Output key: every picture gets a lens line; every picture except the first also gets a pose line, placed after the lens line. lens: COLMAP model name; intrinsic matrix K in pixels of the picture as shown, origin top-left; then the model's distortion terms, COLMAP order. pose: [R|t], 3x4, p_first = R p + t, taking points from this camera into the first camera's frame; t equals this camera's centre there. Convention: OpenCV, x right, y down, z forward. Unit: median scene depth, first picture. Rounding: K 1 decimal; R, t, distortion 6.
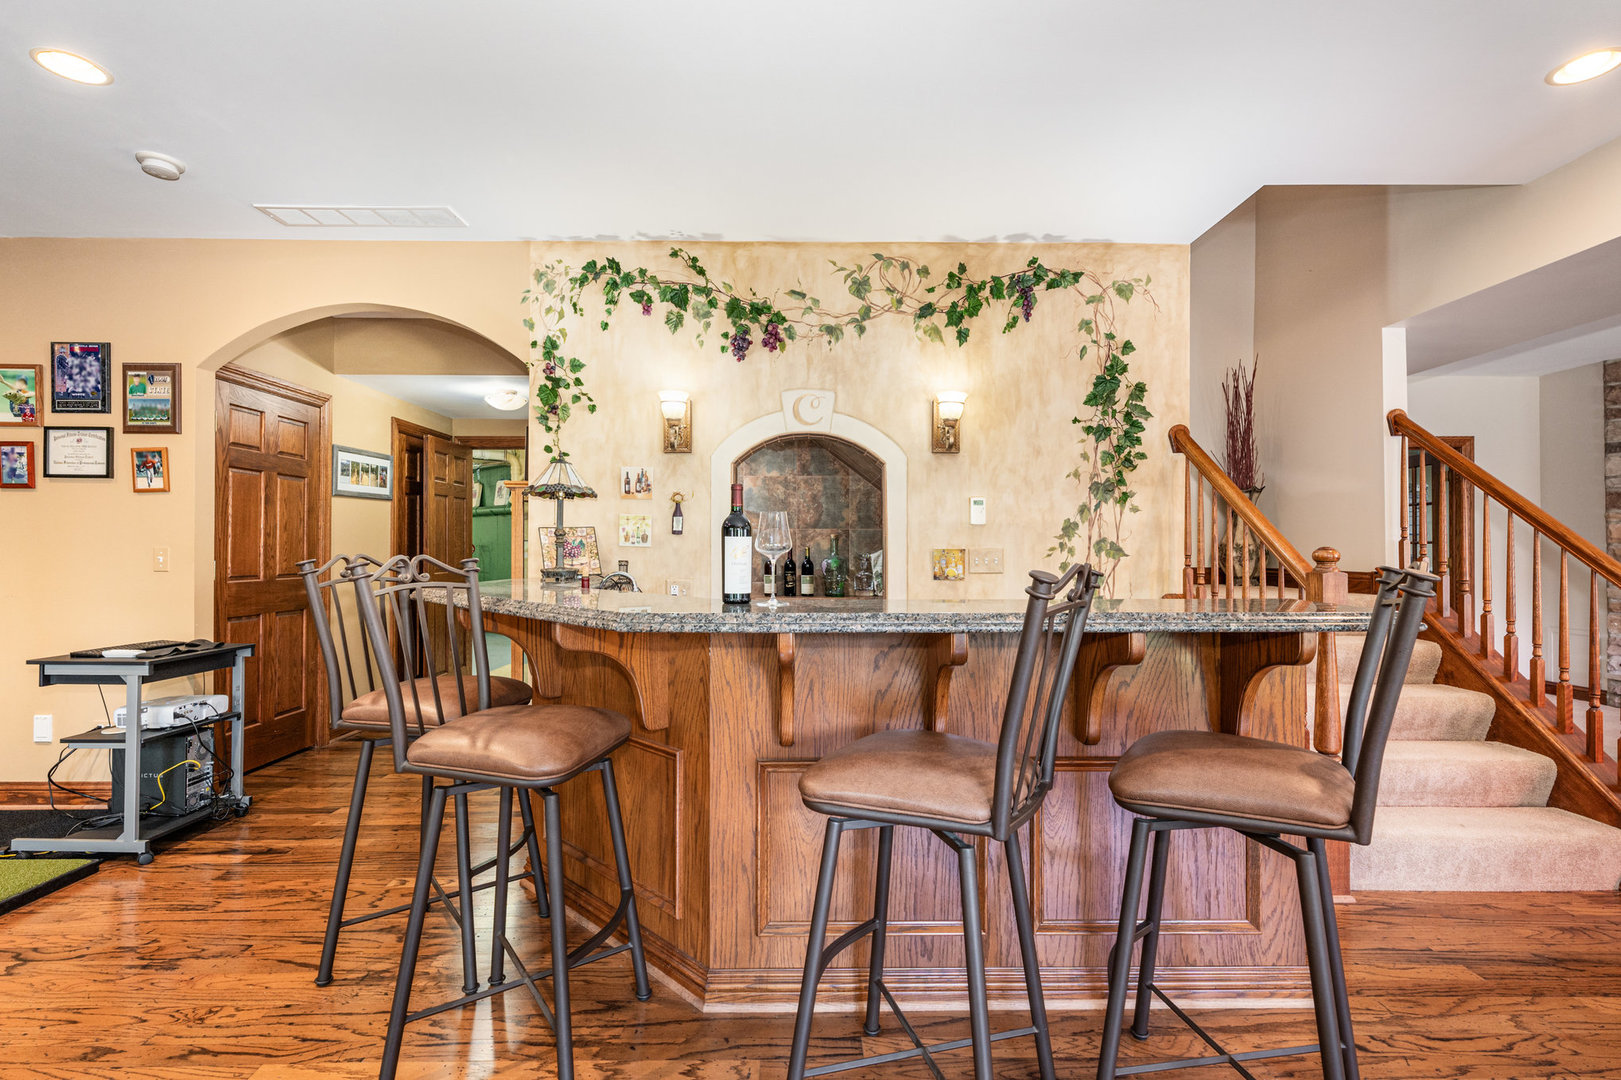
lens RADIAL K [[750.5, 0, 810.2], [0, 750.5, 542.6], [0, 0, 1]] dist [0.004739, 0.000894]
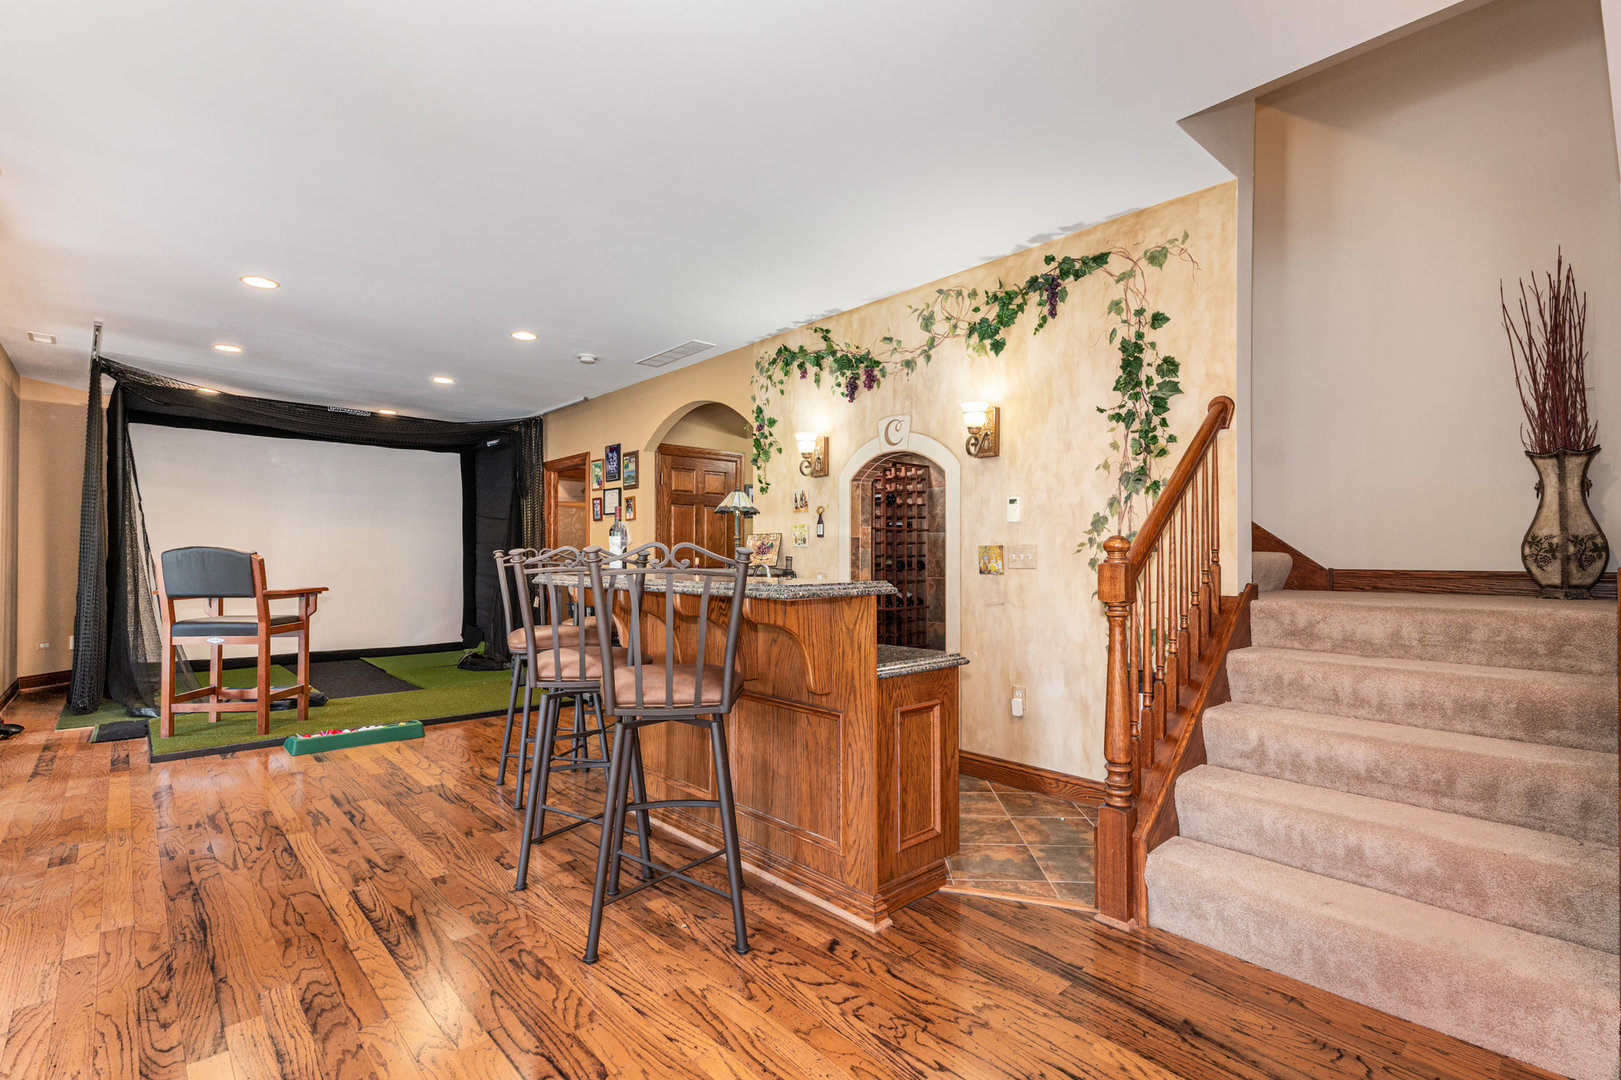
lens RADIAL K [[750.5, 0, 806.6], [0, 750.5, 549.9], [0, 0, 1]] dist [0.004739, 0.000894]
pose [[0.665206, -0.007634, -0.746621, 0.810960], [0.006463, 0.999969, -0.004466, 0.017645], [0.746632, -0.001855, 0.665235, 0.084645]]
